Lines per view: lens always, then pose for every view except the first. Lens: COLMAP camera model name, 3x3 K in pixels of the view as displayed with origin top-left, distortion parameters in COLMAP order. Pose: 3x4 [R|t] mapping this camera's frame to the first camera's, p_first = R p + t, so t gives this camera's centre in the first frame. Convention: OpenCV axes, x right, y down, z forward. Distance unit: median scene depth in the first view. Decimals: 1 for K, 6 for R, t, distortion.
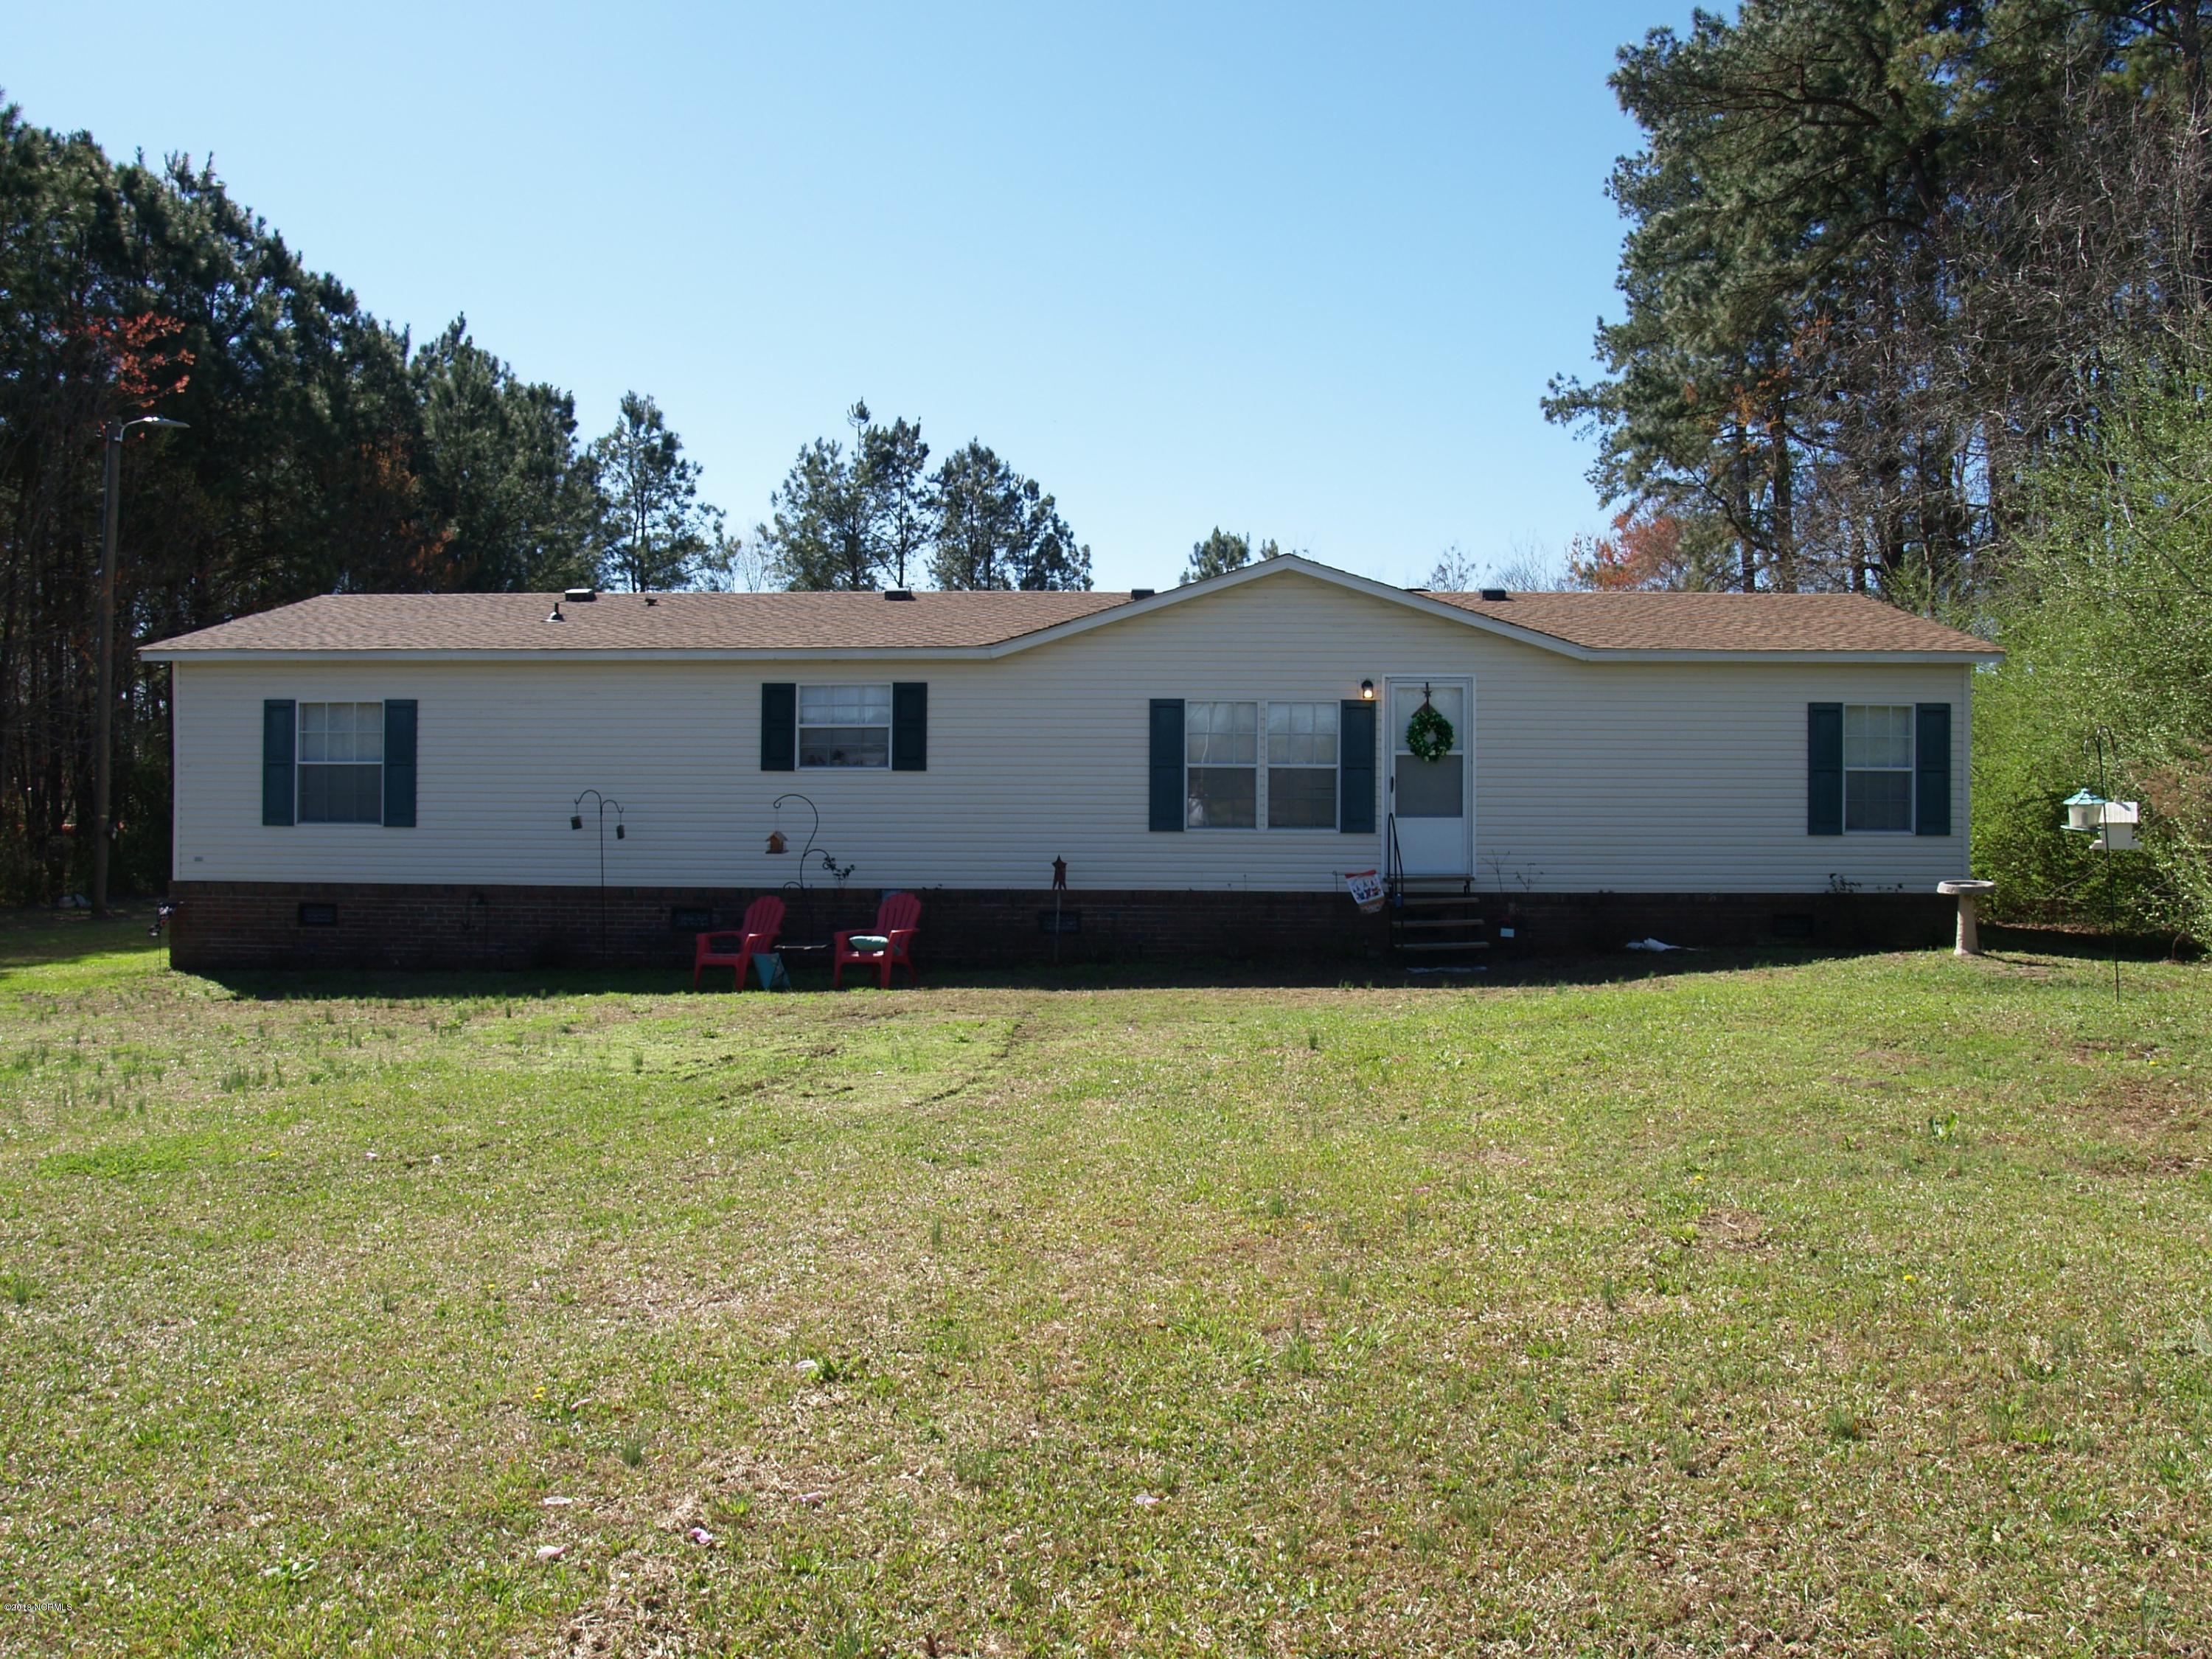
lens RADIAL K [[1858.2, 0, 1103.3], [0, 1858.2, 800.5], [0, 0, 1]] dist [-0.088619, 0.001257]
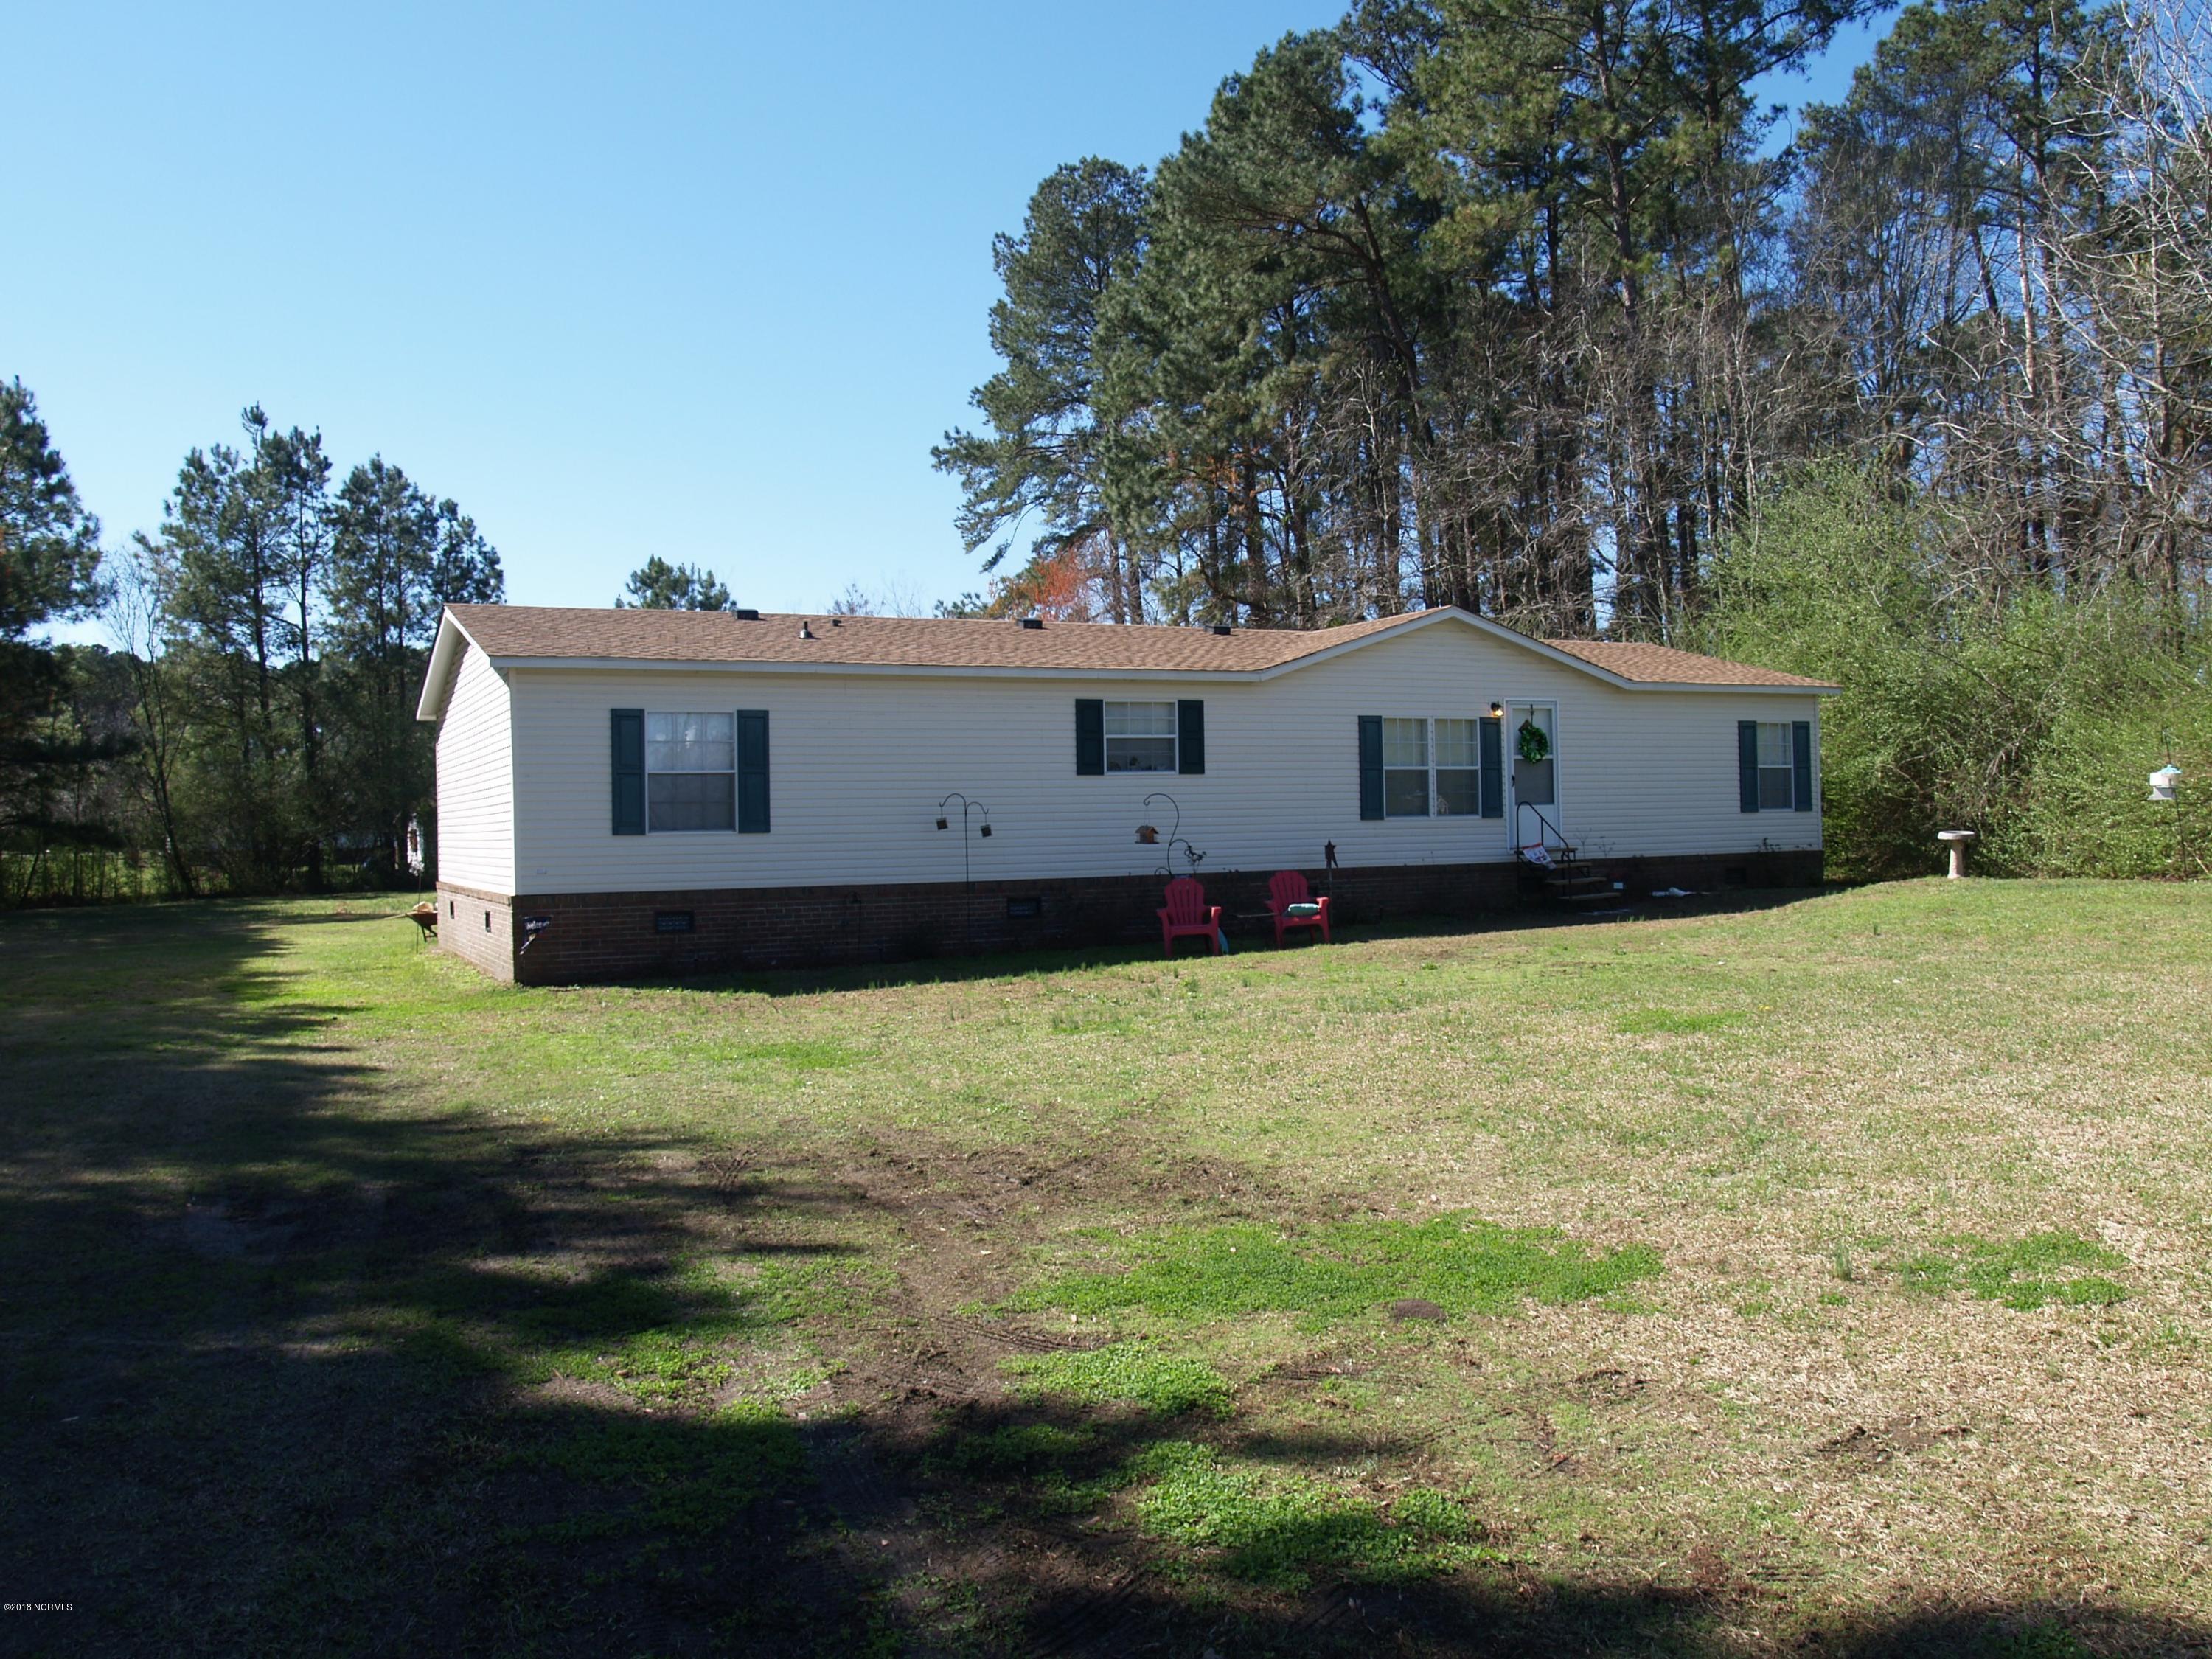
lens RADIAL K [[1806.1, 0, 1112.8], [0, 1806.1, 813.7], [0, 0, 1]] dist [-0.130987, 0.089790]
pose [[0.873478, -0.019956, 0.486455, -0.709853], [0.022998, 0.999735, -0.000282, 0.008520], [-0.486320, 0.011434, 0.873706, 0.016304]]
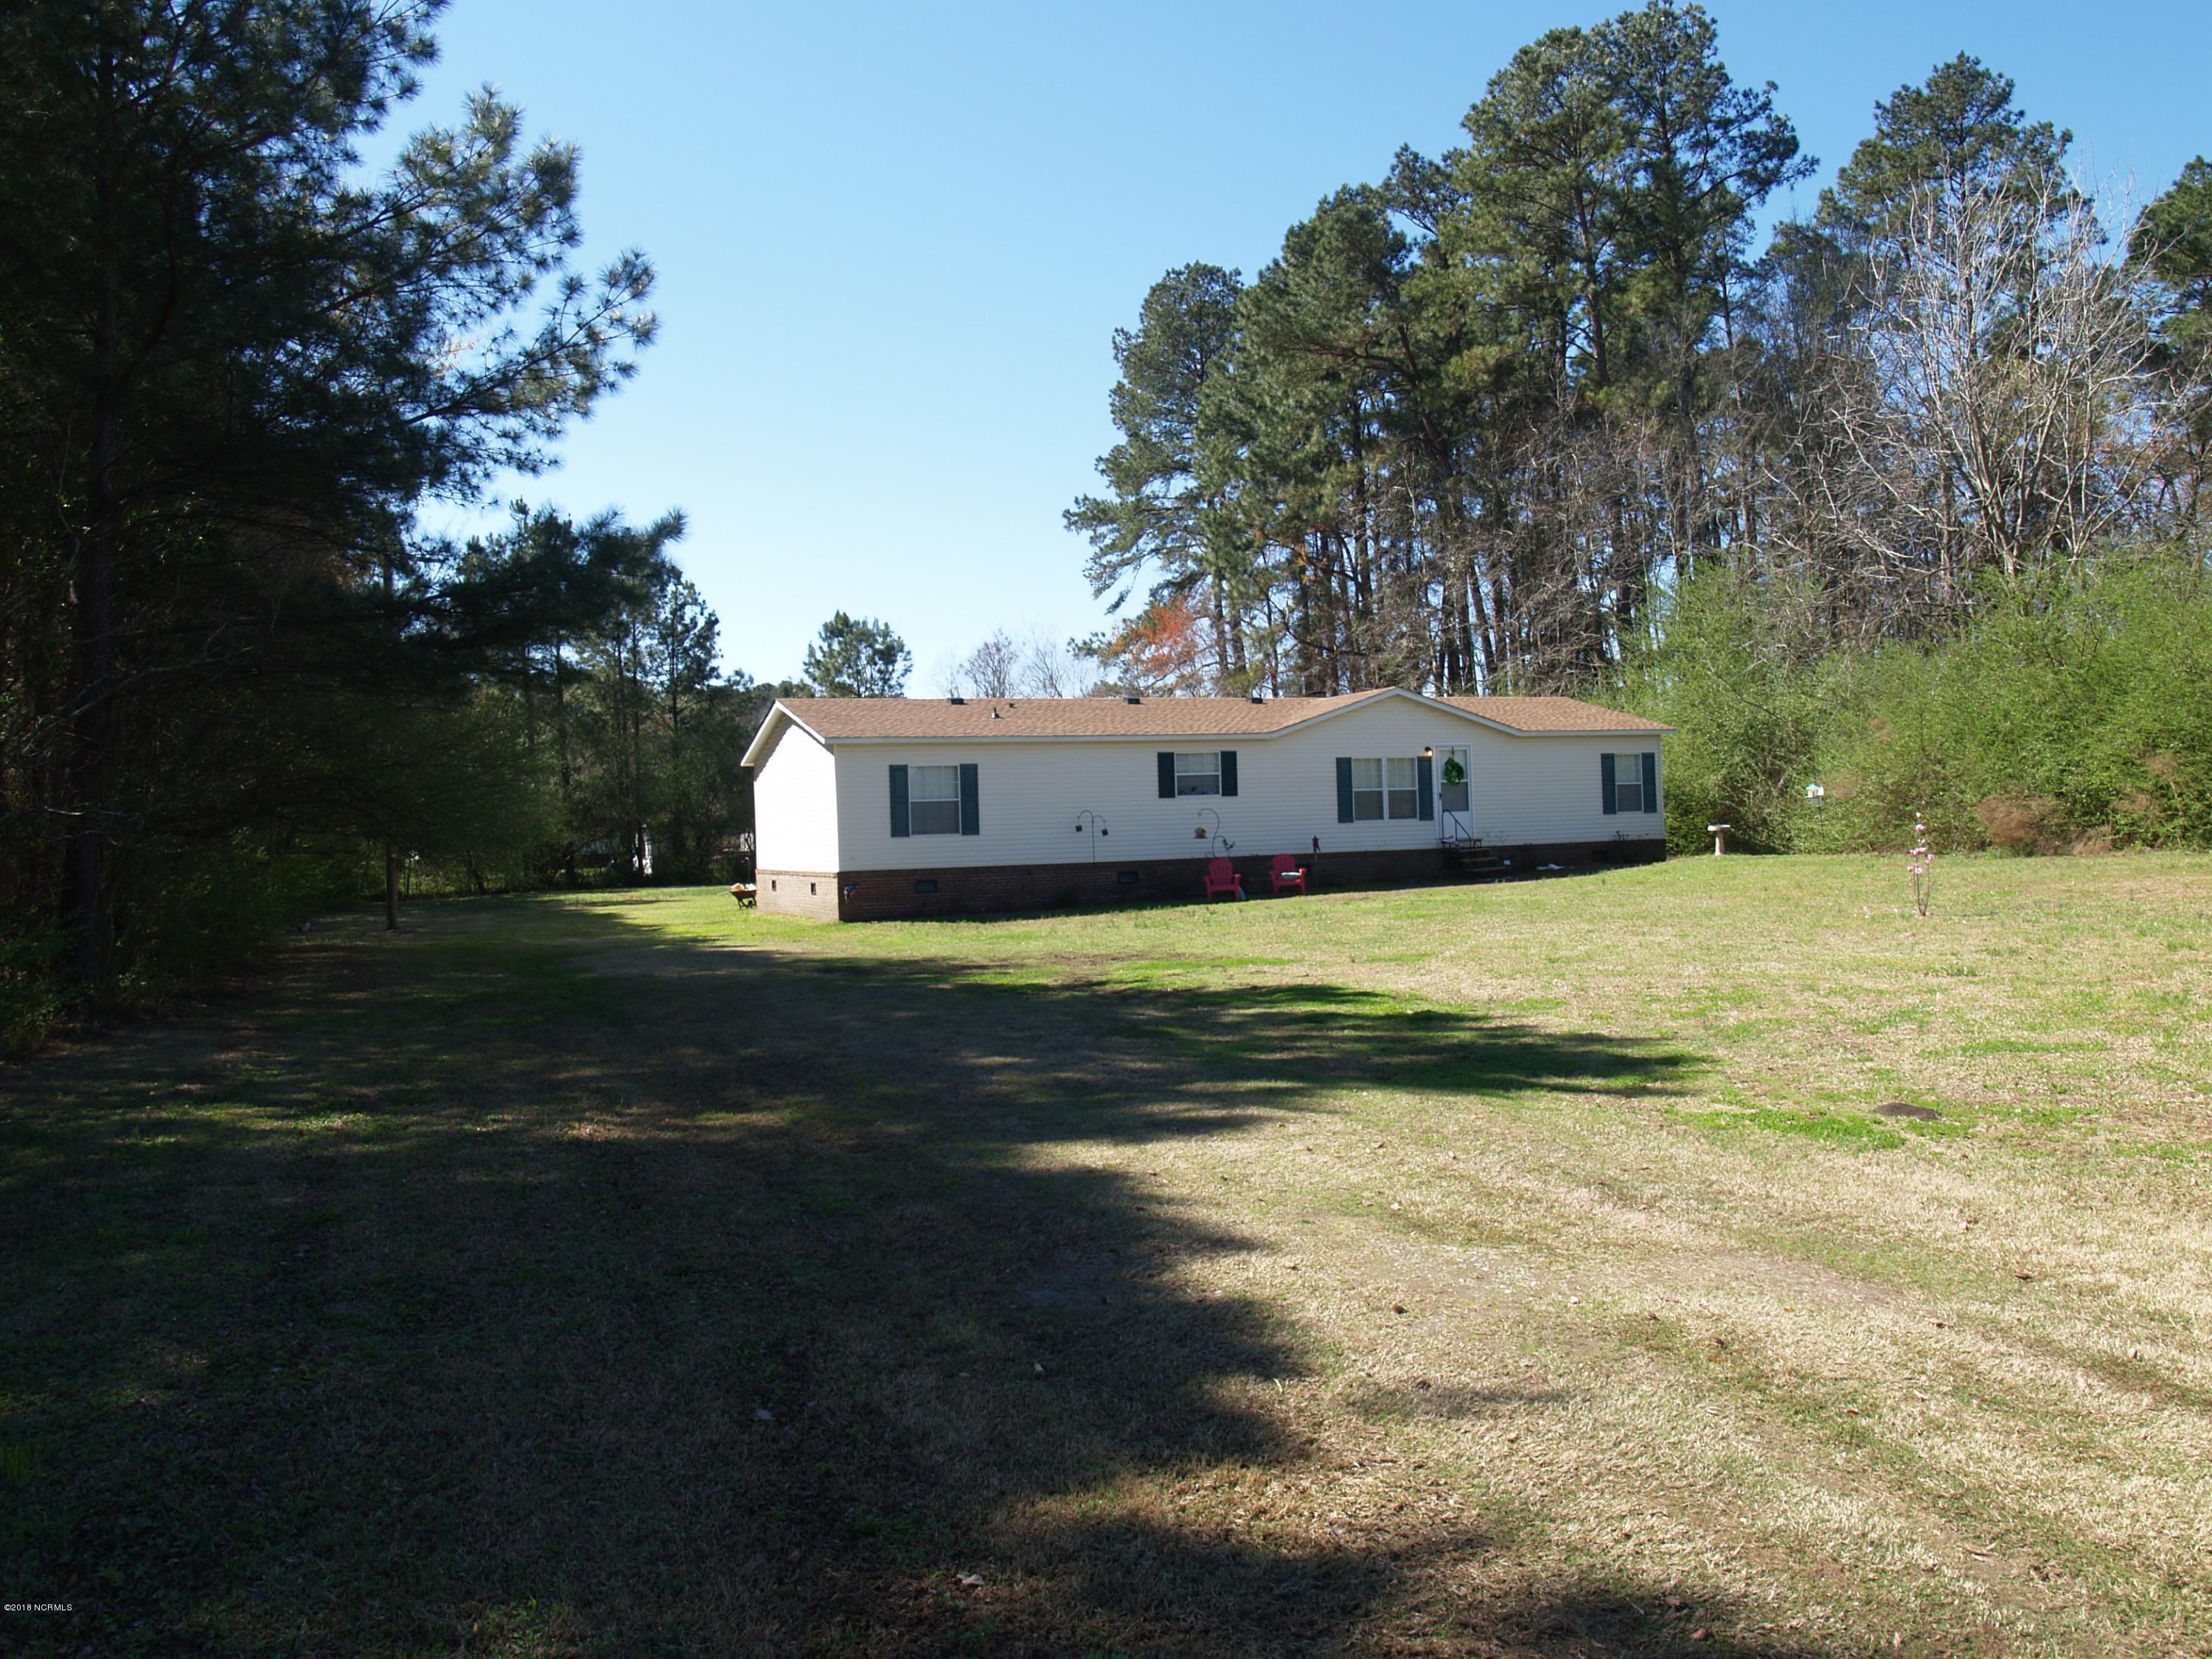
lens RADIAL K [[1806.1, 0, 1112.8], [0, 1806.1, 813.7], [0, 0, 1]] dist [-0.130987, 0.089790]
pose [[0.906547, -0.030420, 0.421007, -1.013675], [0.035210, 0.999373, -0.003605, 0.004880], [-0.420634, 0.018092, 0.907050, -0.667349]]
